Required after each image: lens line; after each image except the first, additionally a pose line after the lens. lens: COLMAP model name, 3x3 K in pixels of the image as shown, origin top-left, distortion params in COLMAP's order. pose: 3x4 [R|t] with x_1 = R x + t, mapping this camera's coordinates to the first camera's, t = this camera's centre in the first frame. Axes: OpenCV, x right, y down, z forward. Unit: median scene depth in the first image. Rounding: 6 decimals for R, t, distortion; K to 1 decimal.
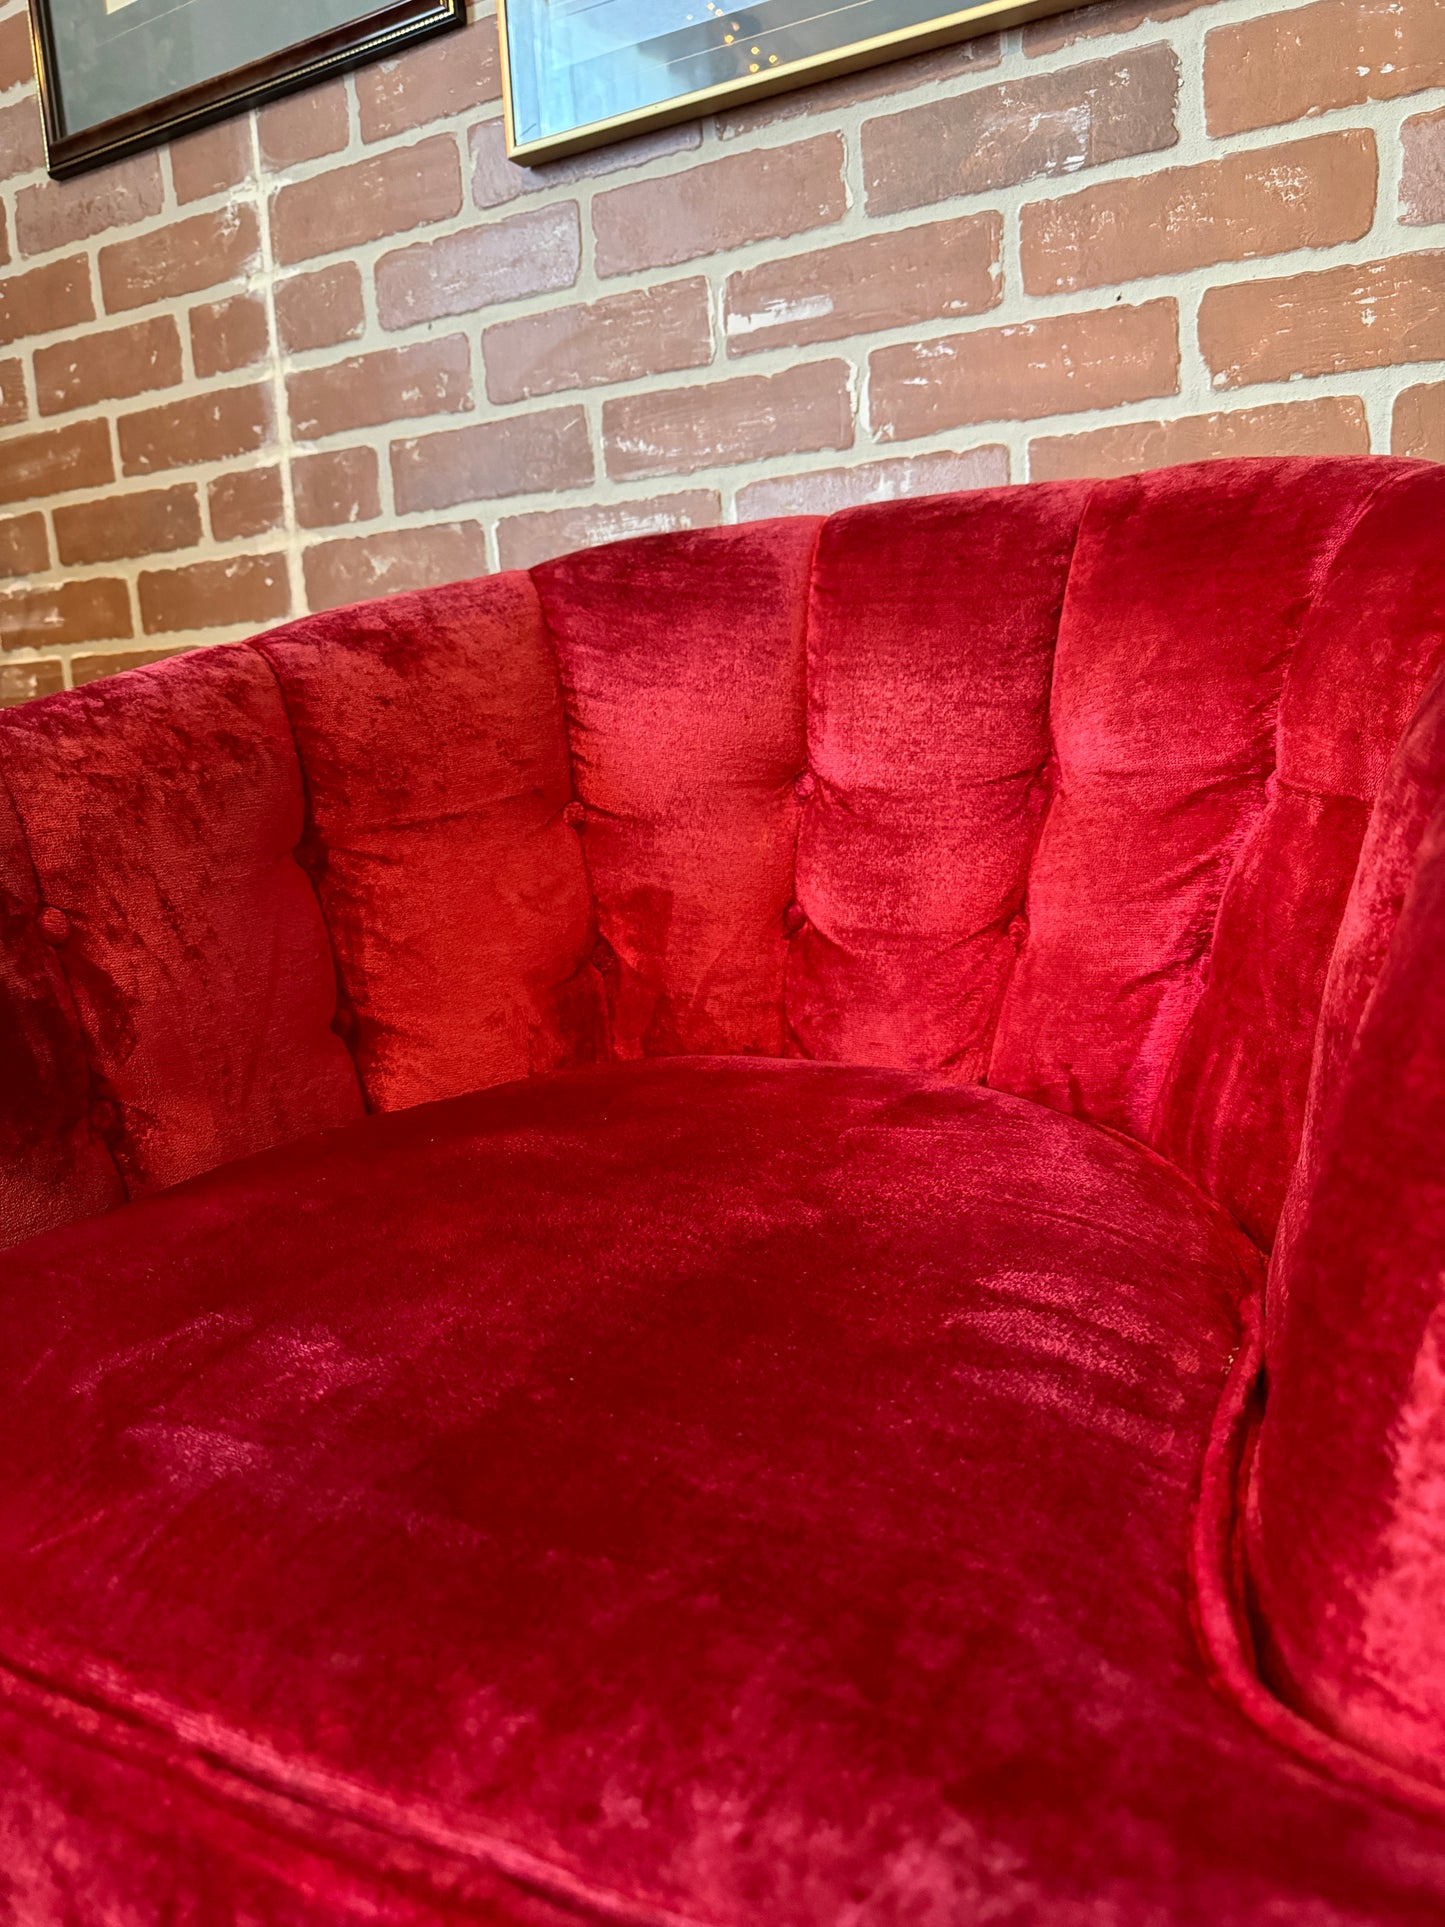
lens RADIAL K [[1355.6, 0, 719.6], [0, 1355.6, 962.5], [0, 0, 1]] dist [0.019475, -0.025742]
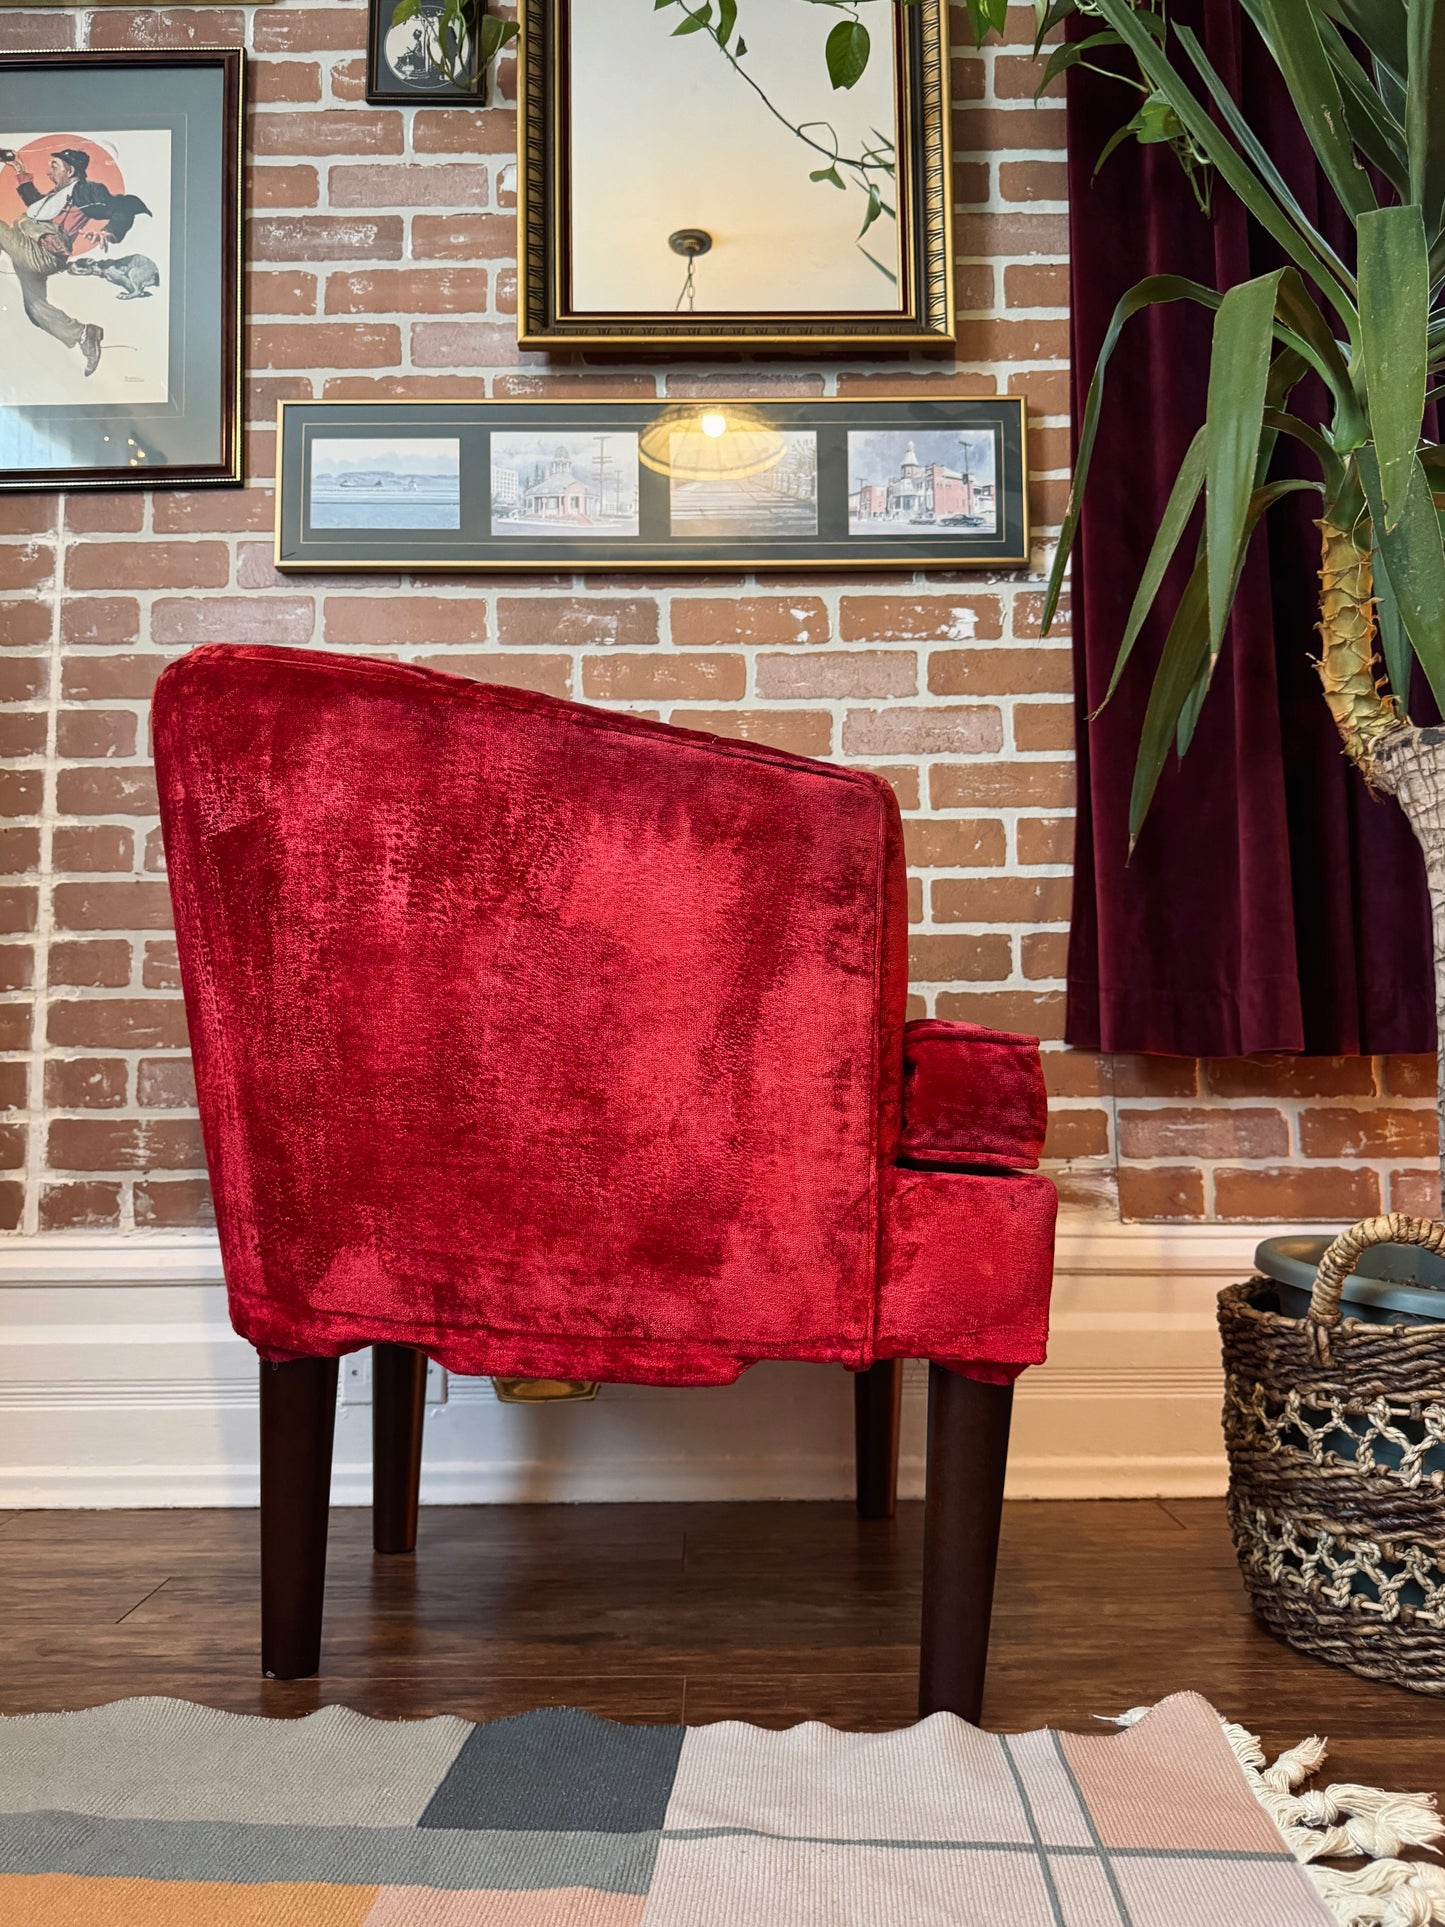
lens RADIAL K [[1403.9, 0, 710.9], [0, 1403.9, 969.2], [0, 0, 1]] dist [0.128352, -0.232865]
pose [[0.879312, 0.089117, 0.467834, -0.431636], [0.047111, 0.961241, -0.271653, 0.362613], [-0.473910, 0.260908, 0.841033, -0.562385]]
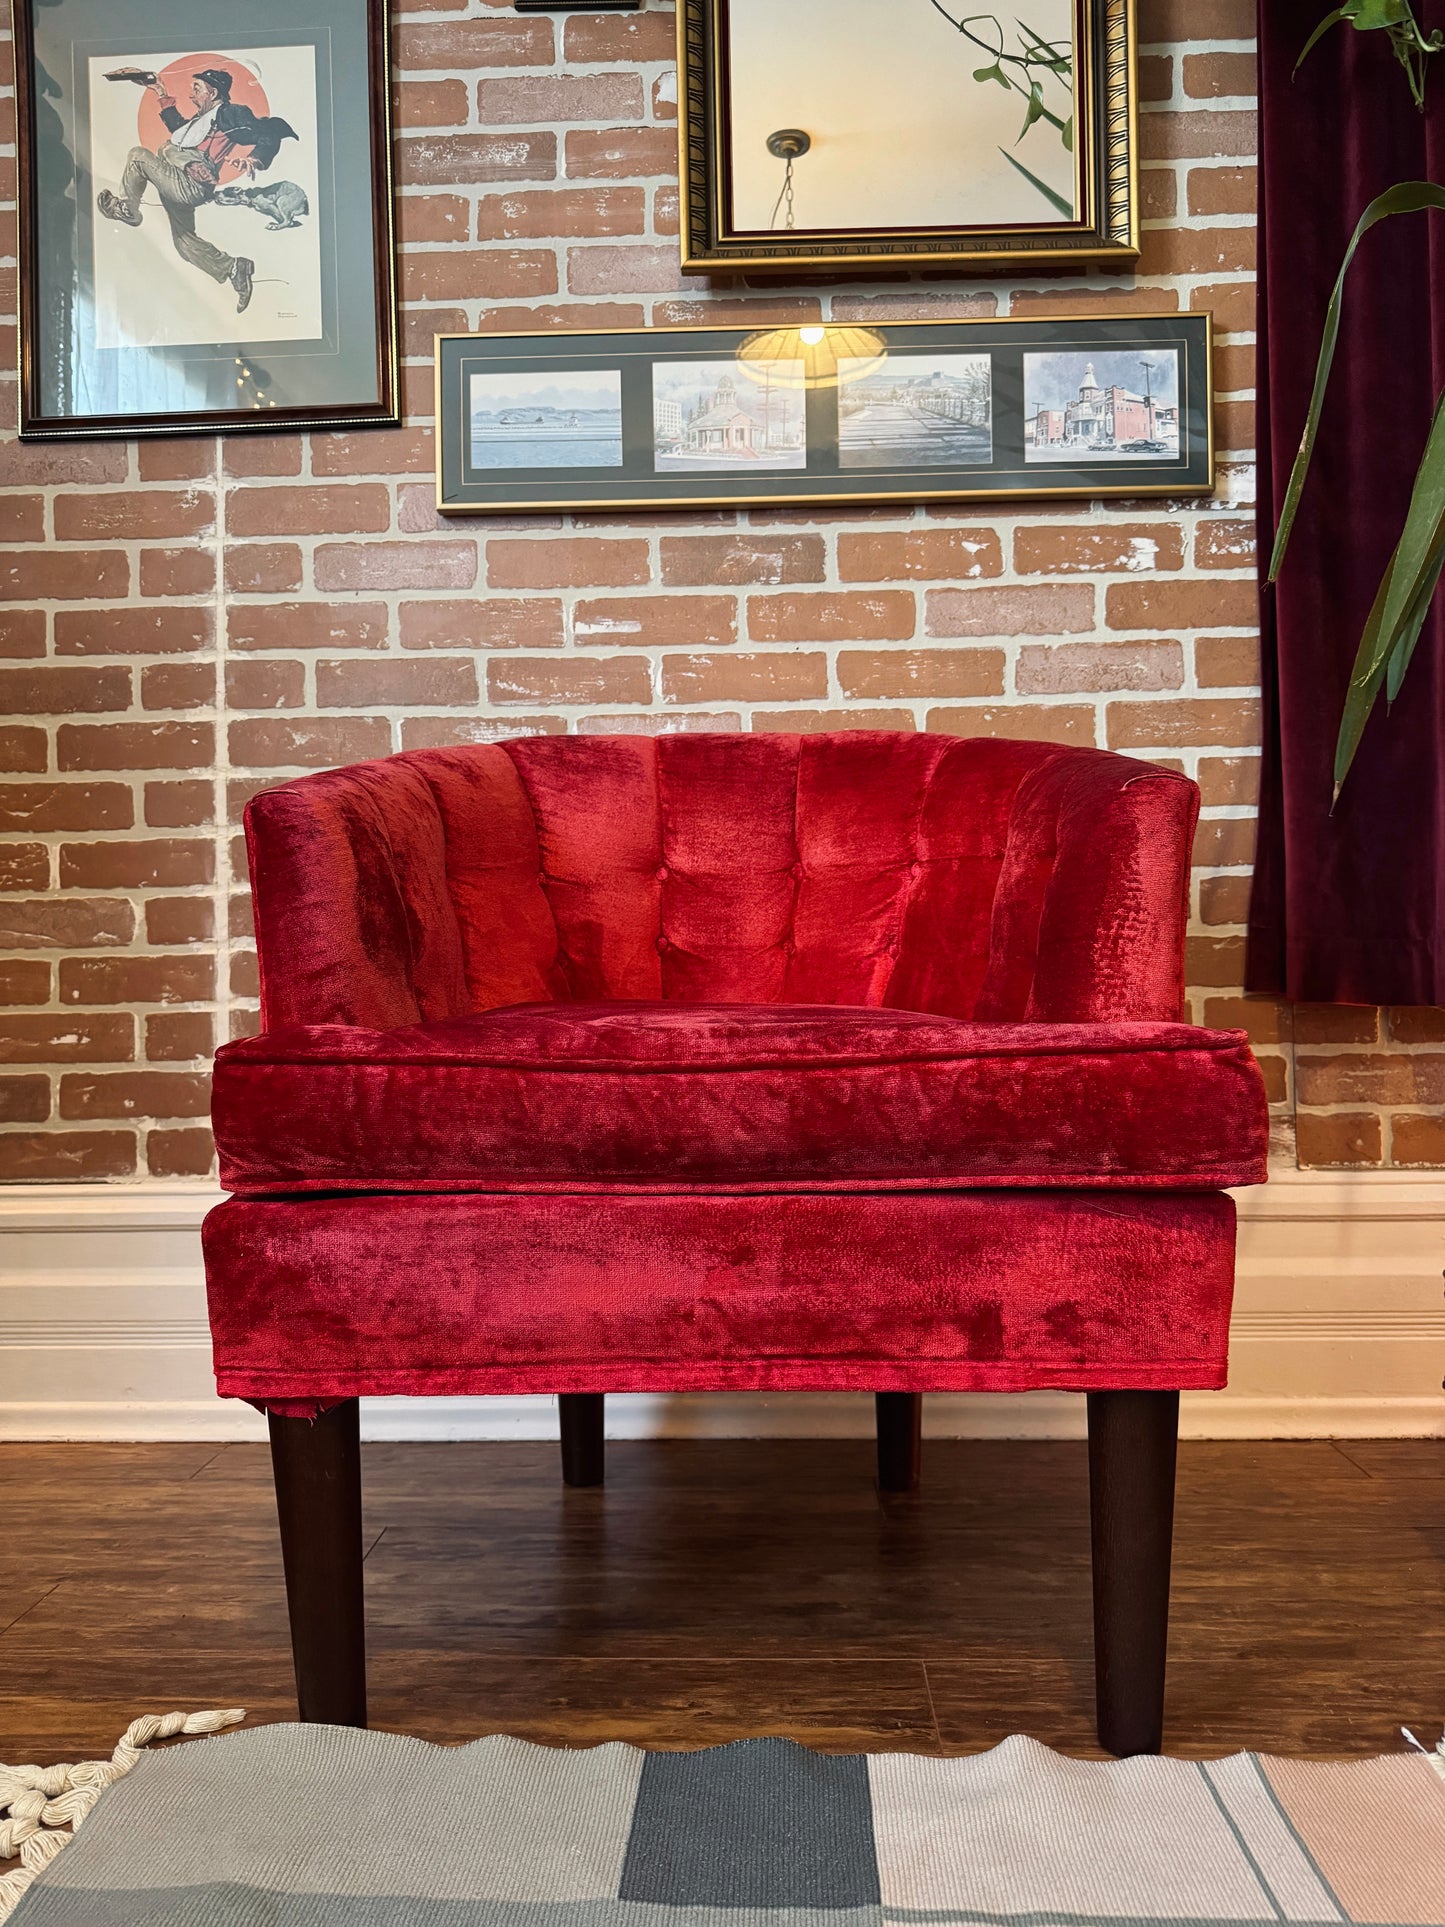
lens RADIAL K [[1323.7, 0, 725.8], [0, 1323.7, 964.4], [0, 0, 1]] dist [0.049623, -0.070407]
pose [[0.895725, 0.044876, 0.442338, -0.497810], [0.045651, 0.980352, -0.191901, 0.257106], [-0.442259, 0.192083, 0.876077, -0.433163]]
